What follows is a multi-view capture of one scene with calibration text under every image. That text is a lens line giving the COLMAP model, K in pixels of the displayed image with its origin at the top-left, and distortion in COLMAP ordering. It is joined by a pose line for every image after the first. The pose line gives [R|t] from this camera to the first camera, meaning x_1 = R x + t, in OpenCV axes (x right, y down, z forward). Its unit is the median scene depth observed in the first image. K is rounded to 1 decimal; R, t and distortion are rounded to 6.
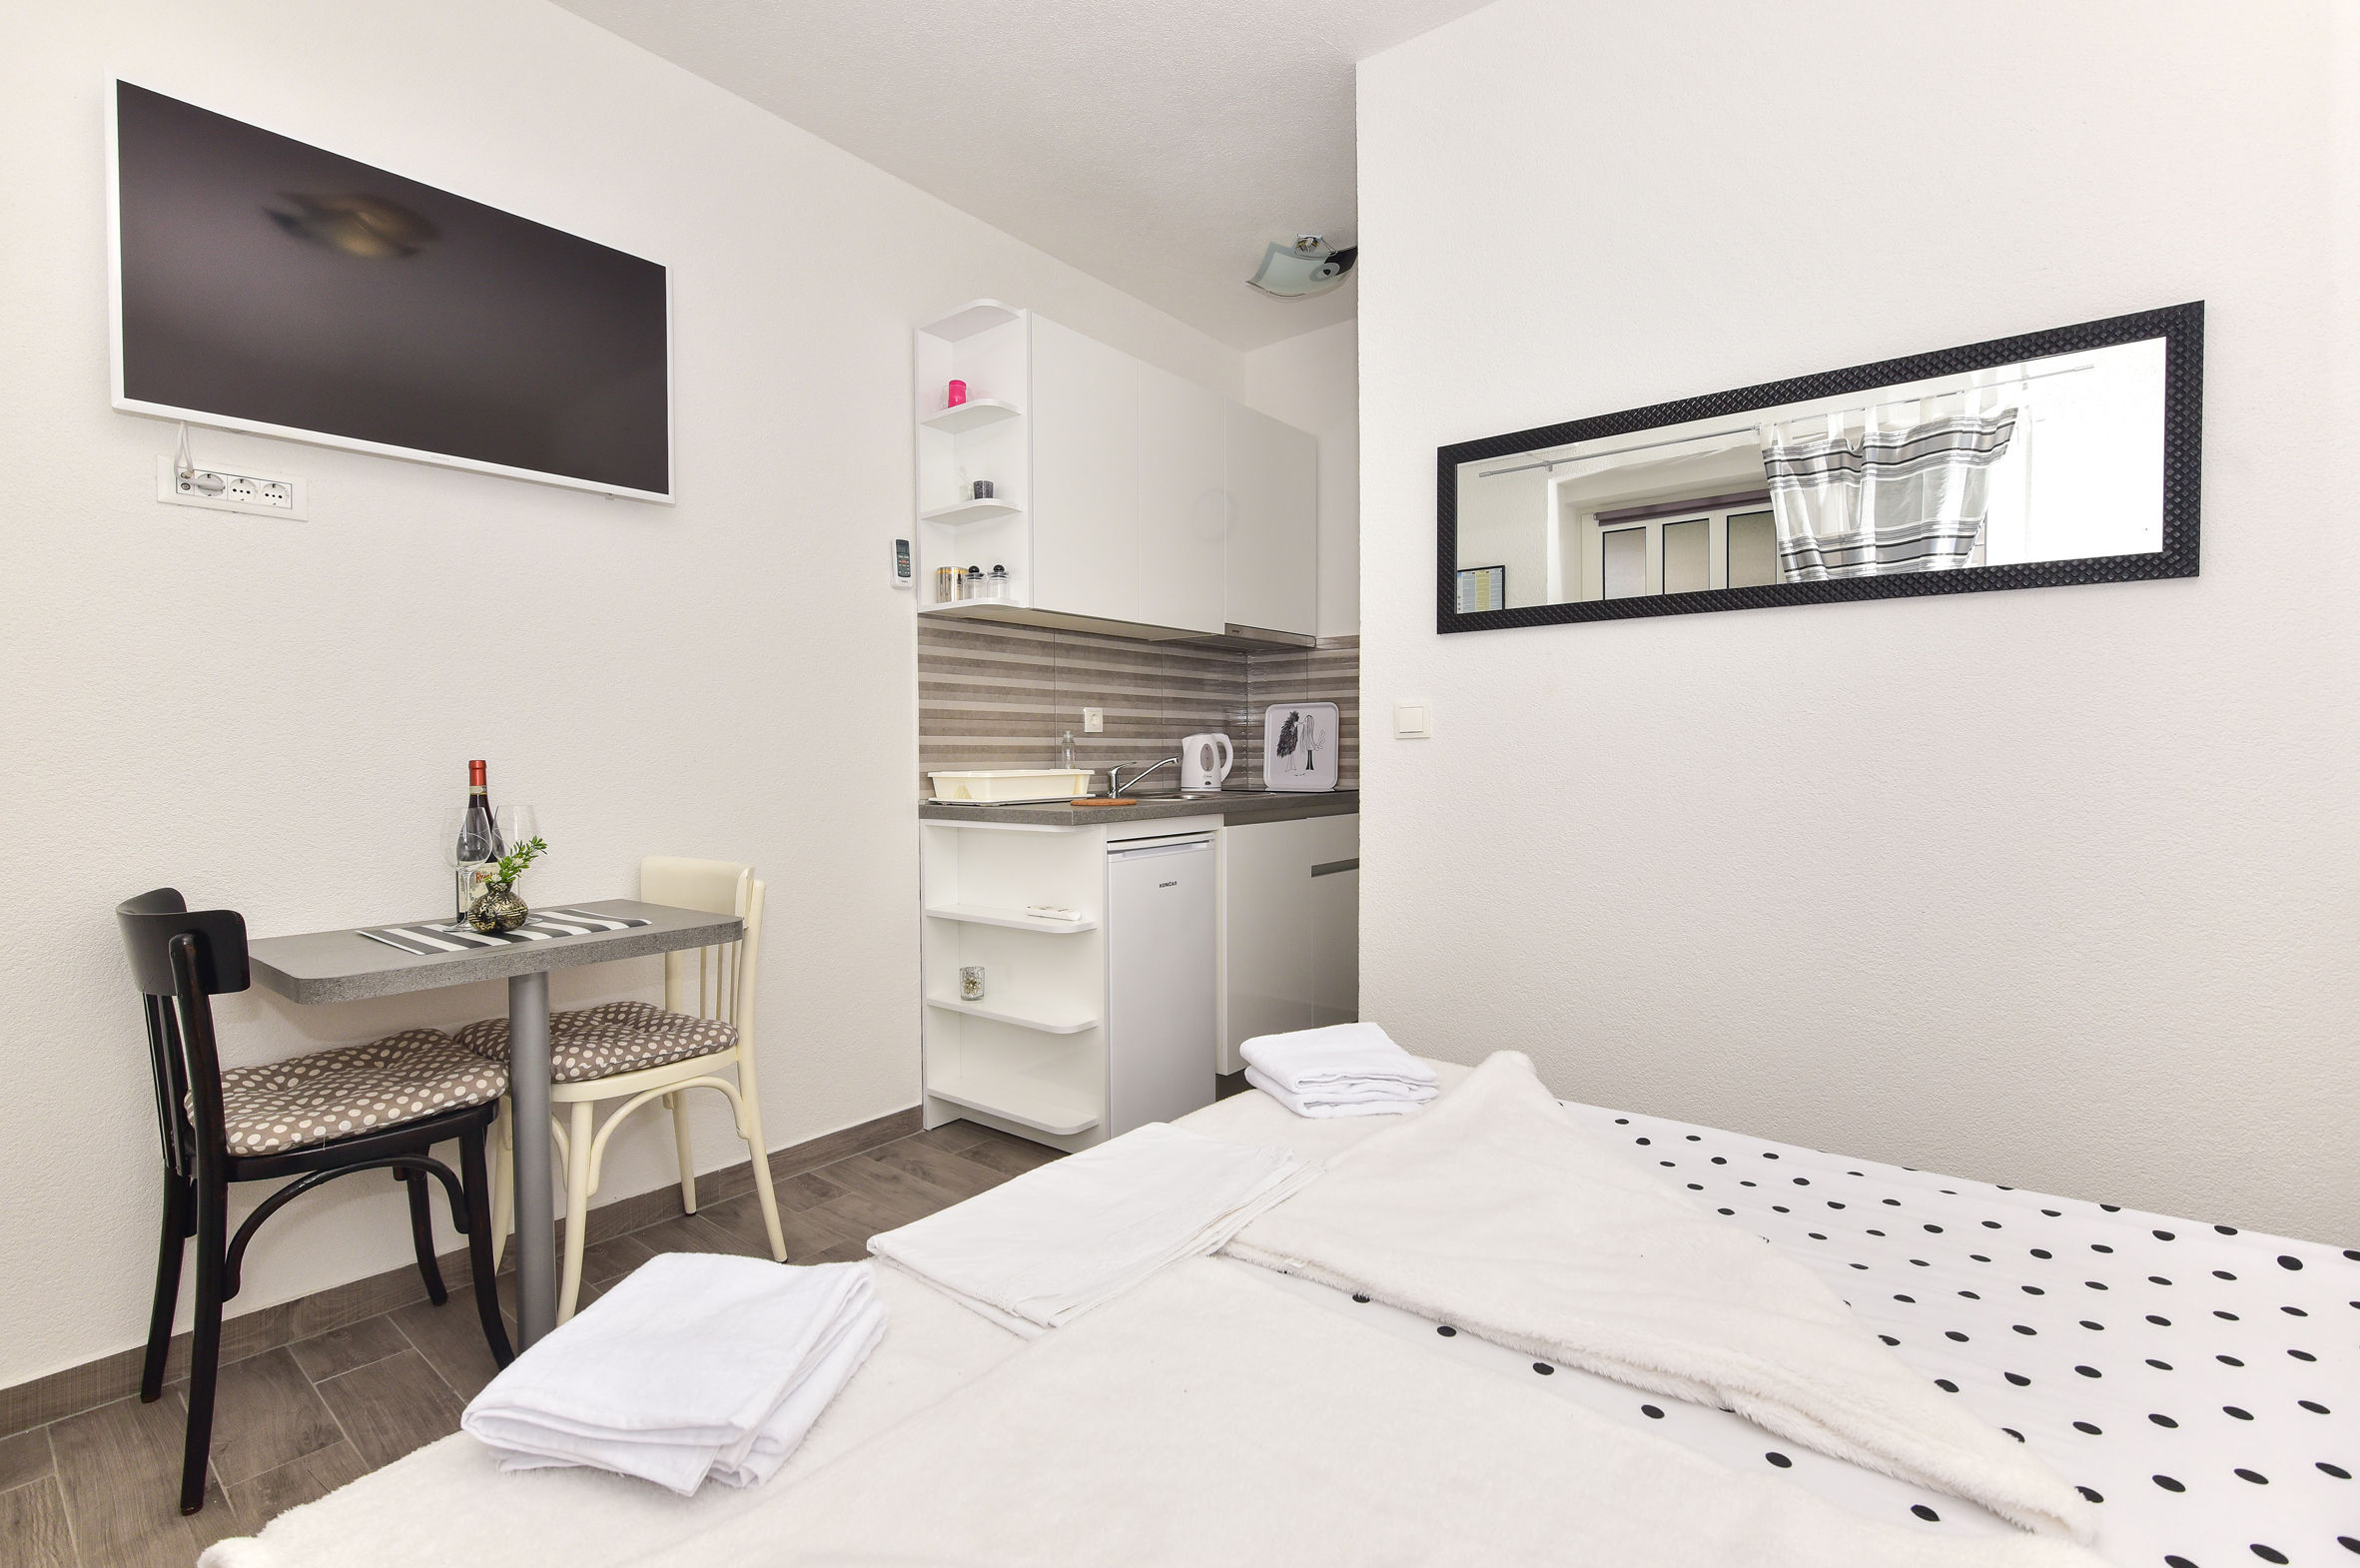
lens RADIAL K [[1064.4, 0, 1164.7], [0, 1064.4, 775.0], [0, 0, 1]] dist [0.025556, -0.028851]
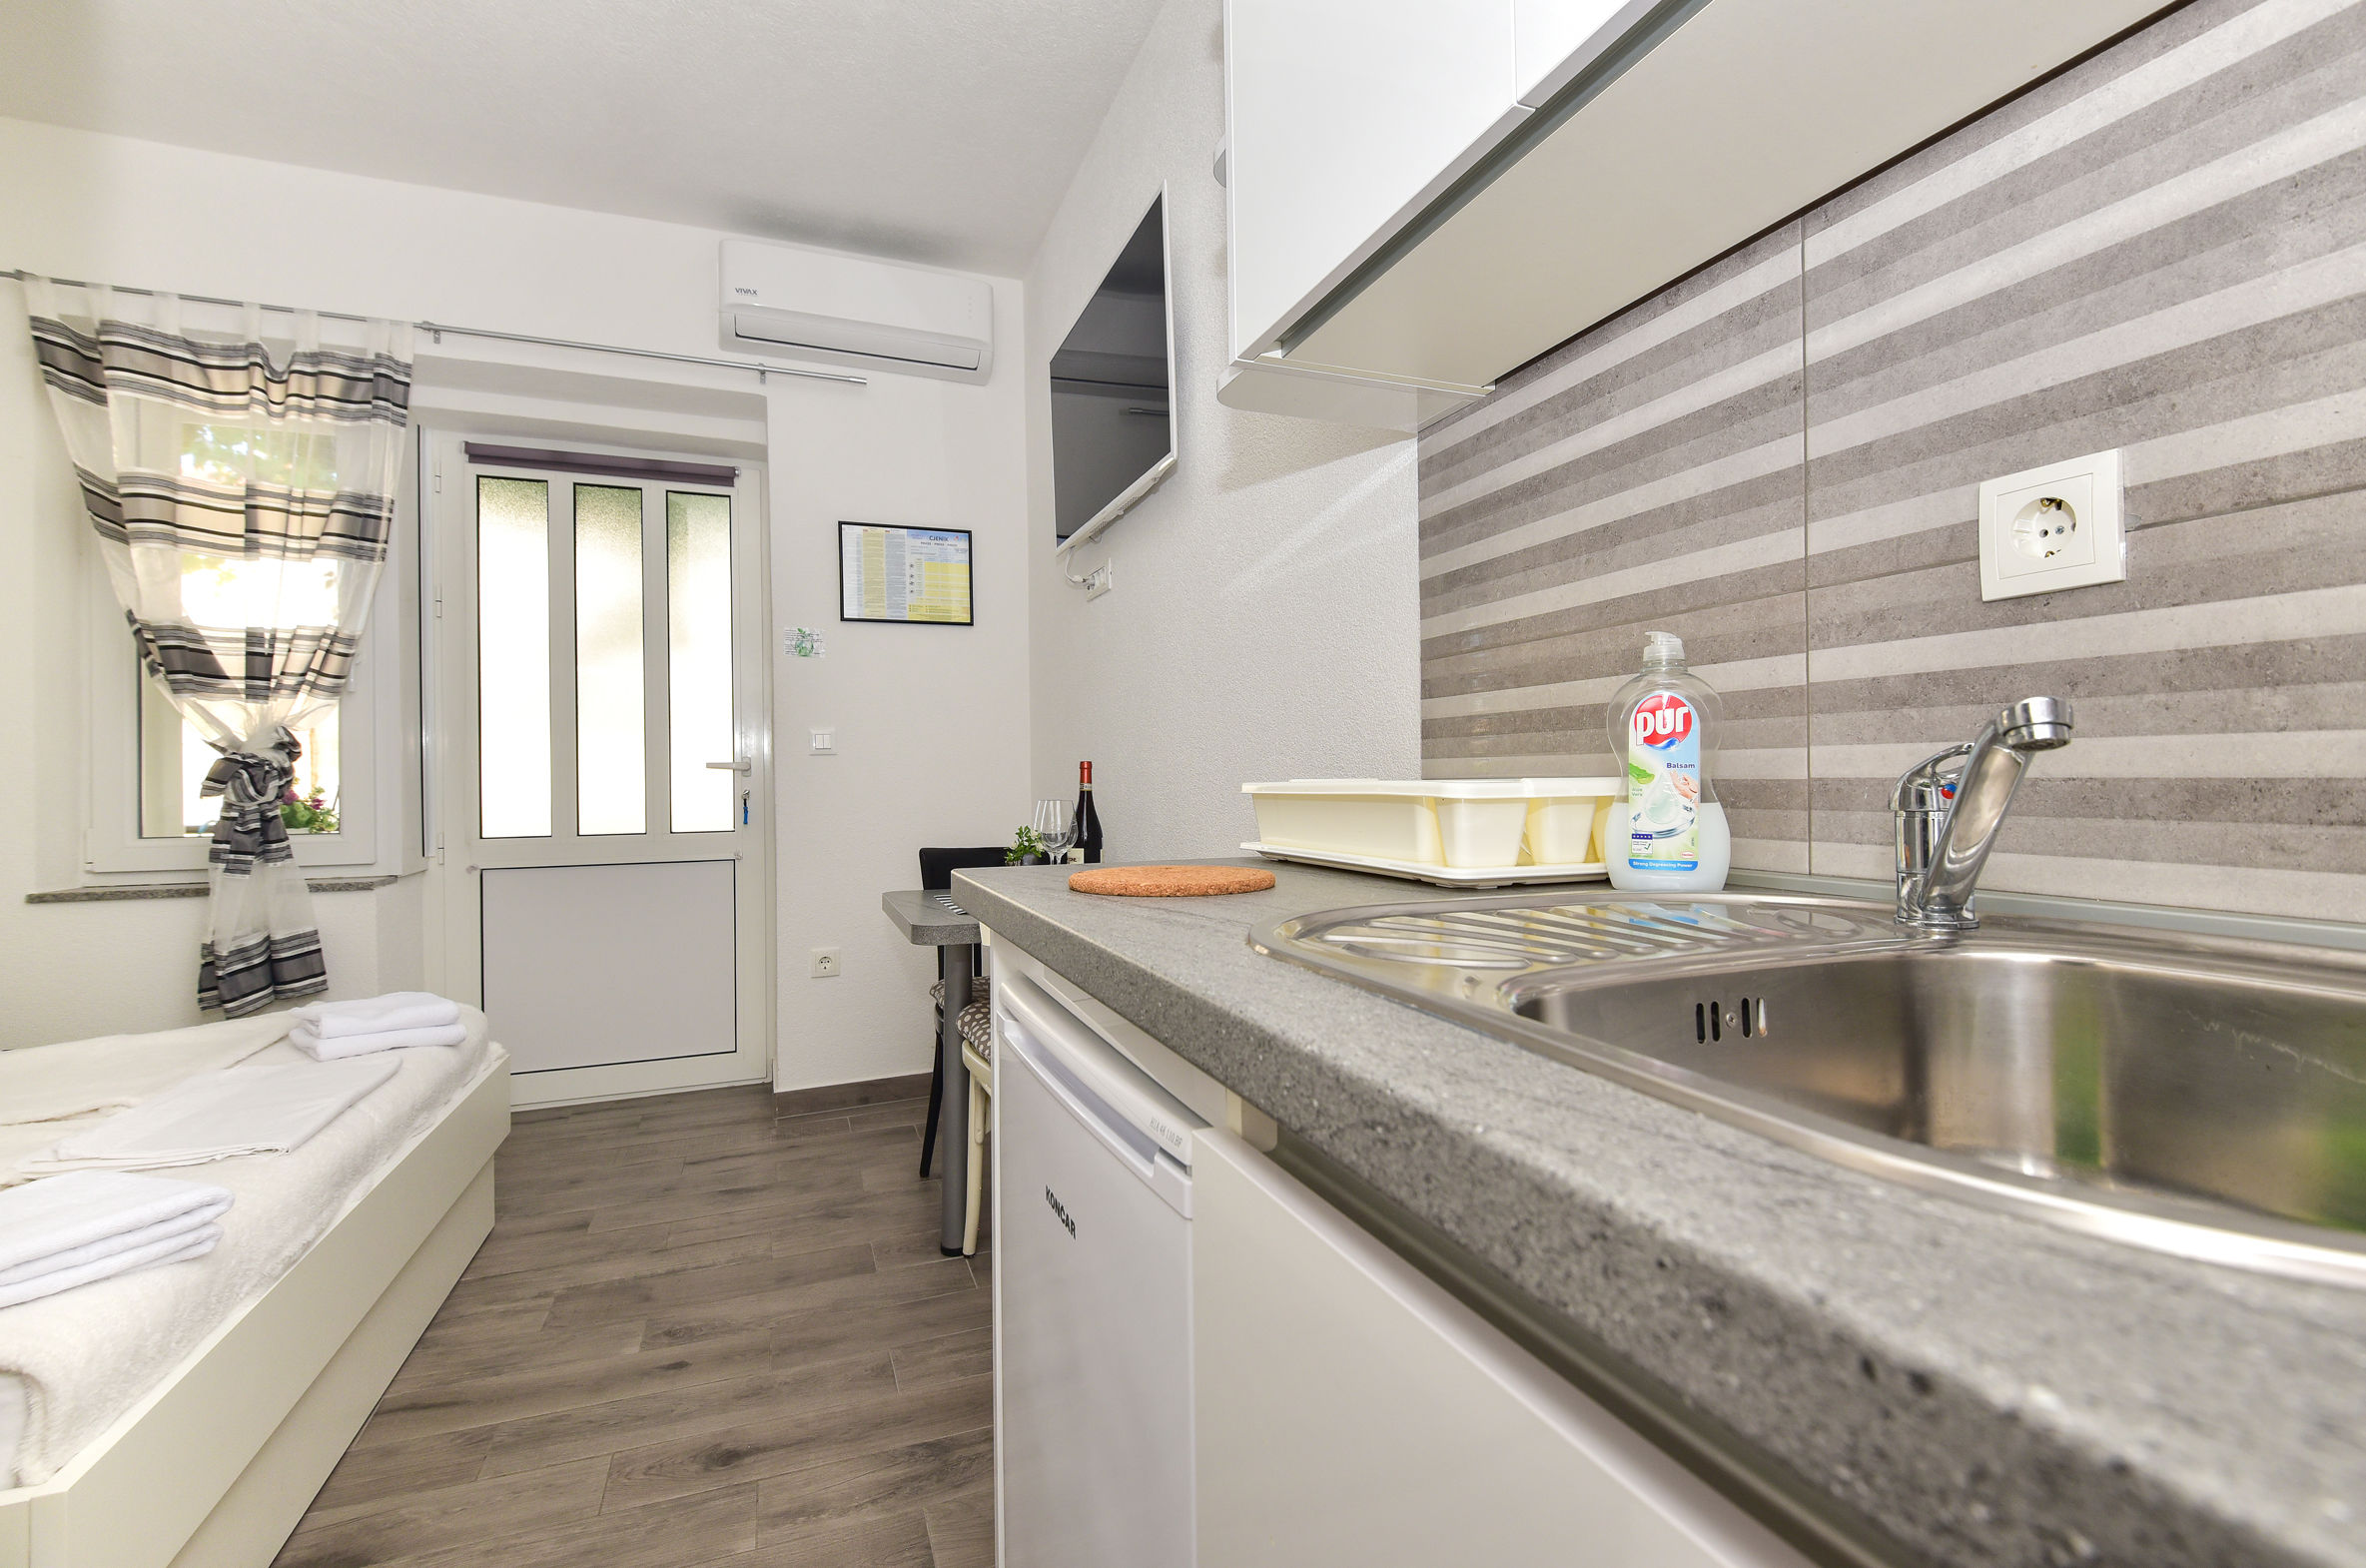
lens RADIAL K [[1045.6, 0, 1203.4], [0, 1045.6, 771.2], [0, 0, 1]] dist [0.001123, -0.006080]
pose [[-0.482539, 0.007419, -0.875843, 0.208872], [-0.001265, 0.999957, 0.009168, -0.010109], [0.875874, 0.005531, -0.482509, 1.131900]]
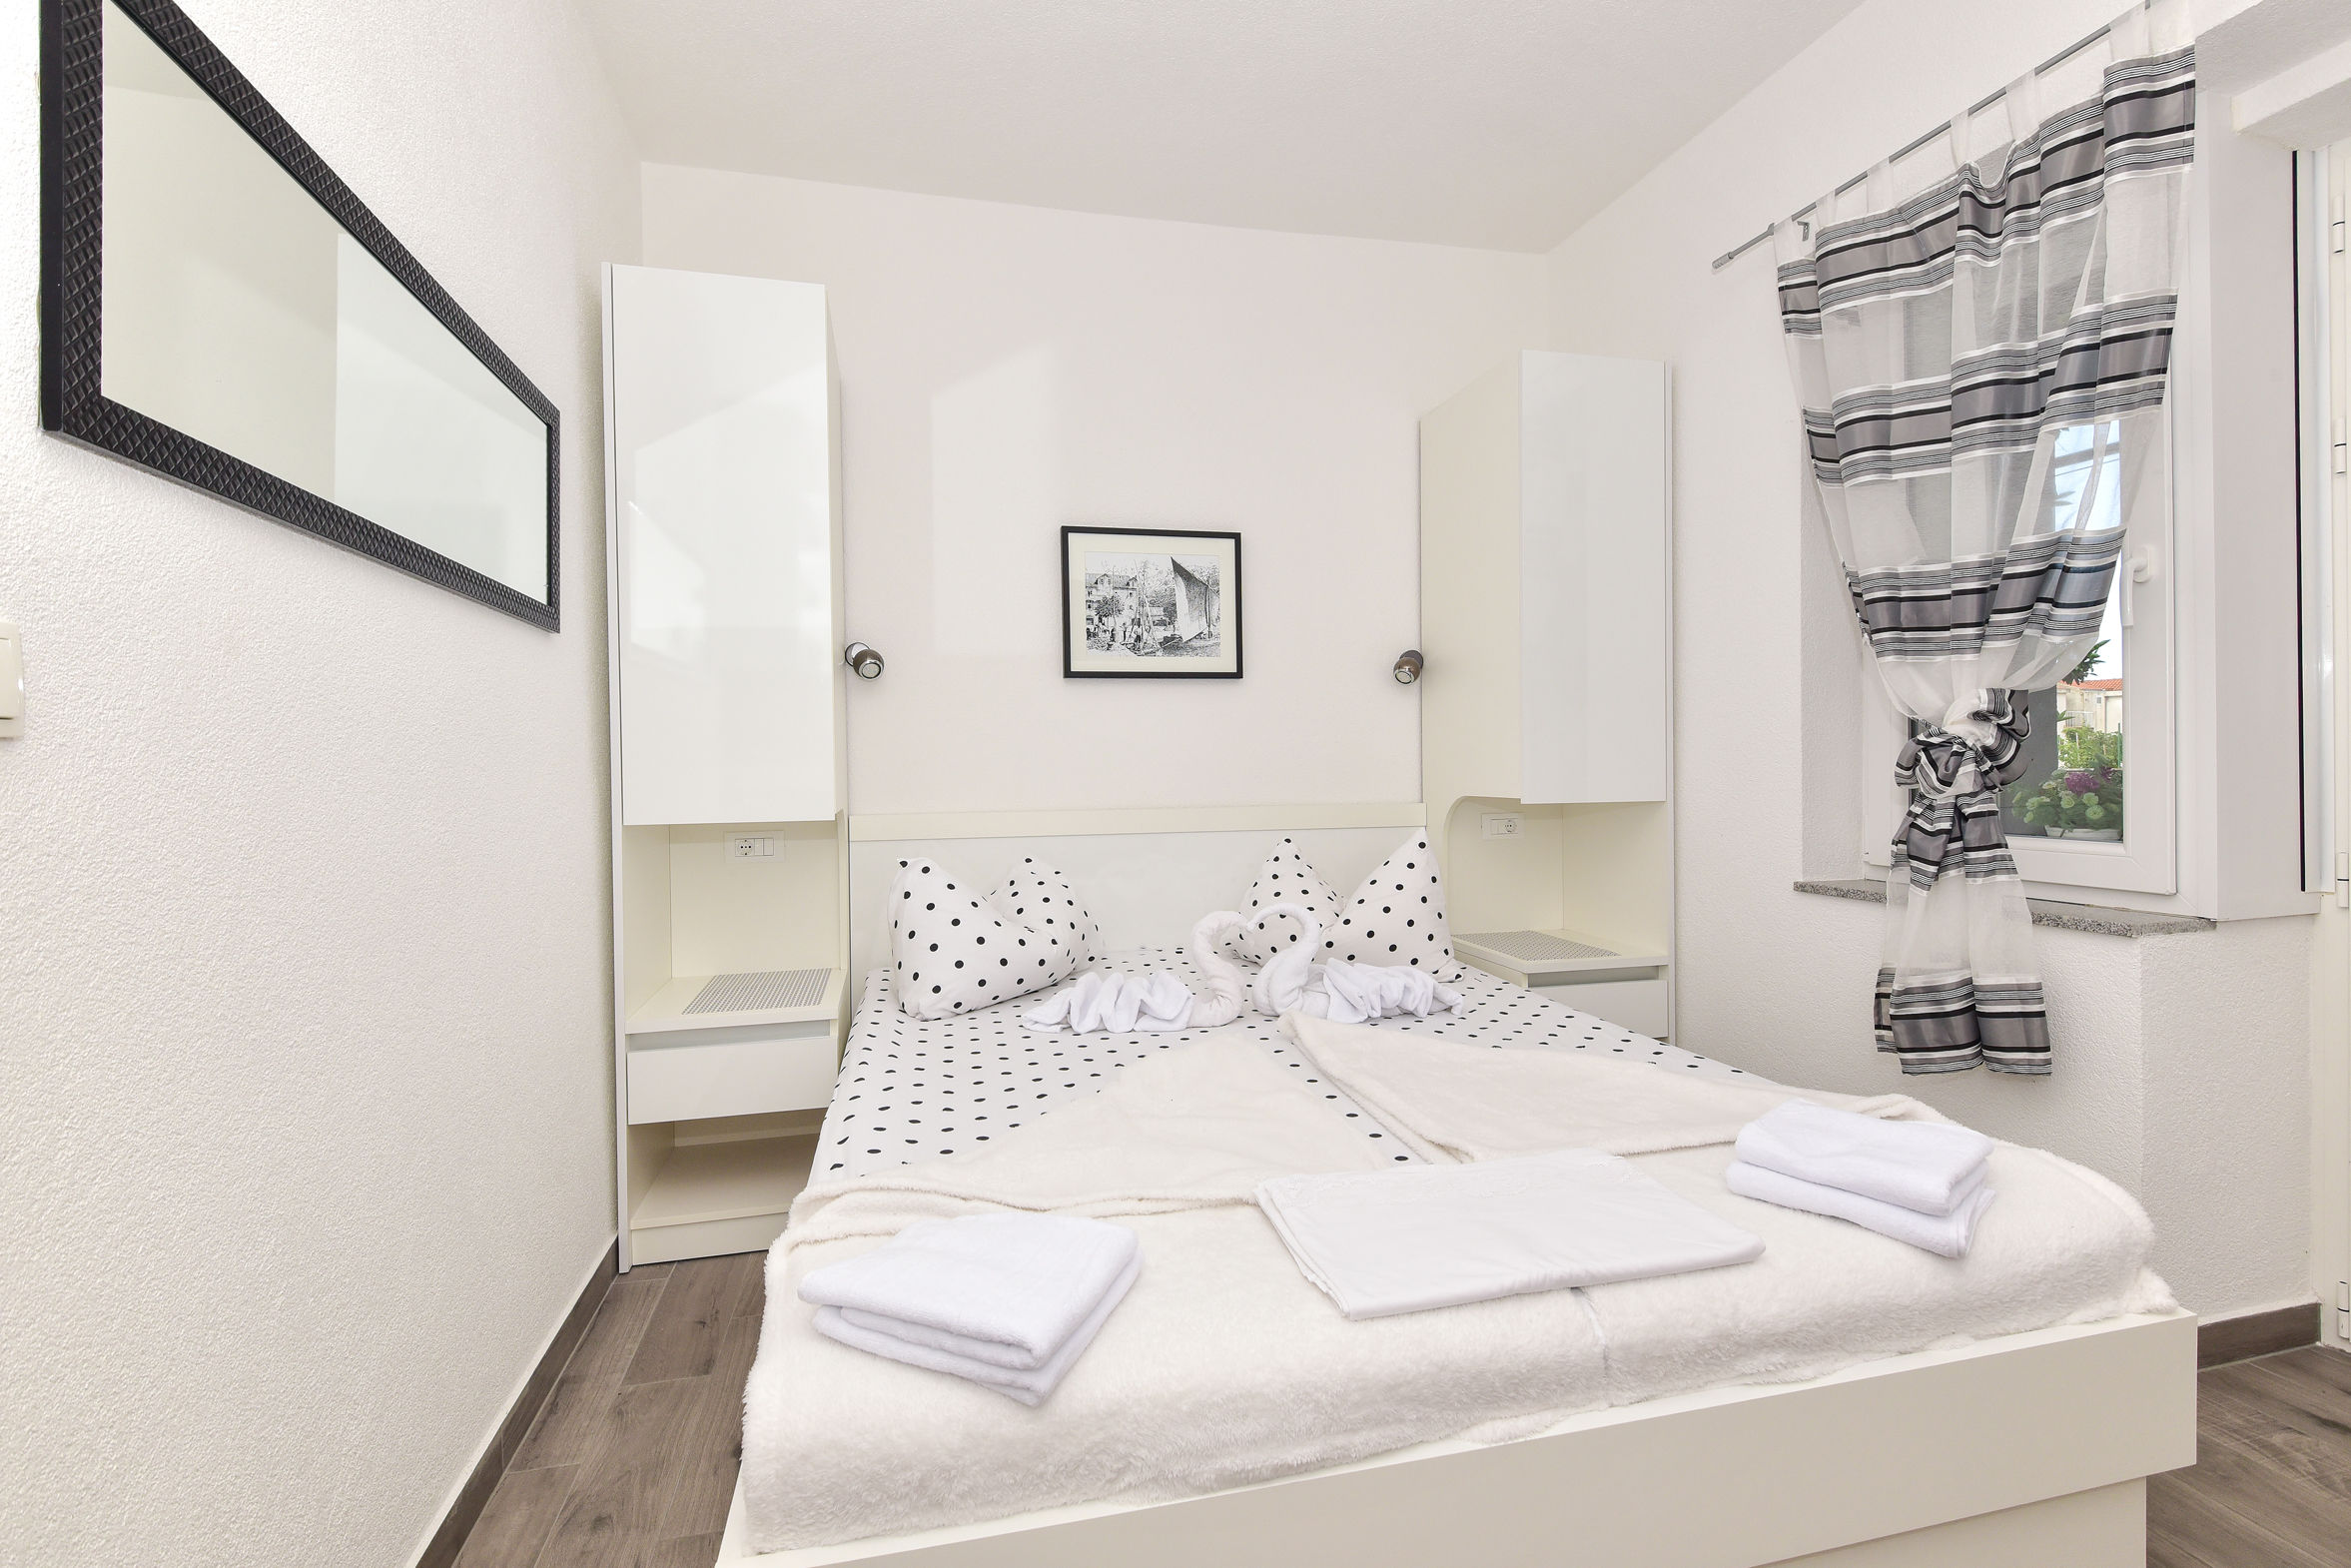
lens RADIAL K [[1045.9, 0, 1166.0], [0, 1045.9, 786.4], [0, 0, 1]] dist [-0.001527, -0.000515]
pose [[-0.793226, 0.005206, 0.608905, -0.171599], [0.030509, 0.999047, 0.031204, -0.015570], [-0.608162, 0.043329, -0.792630, 0.831571]]
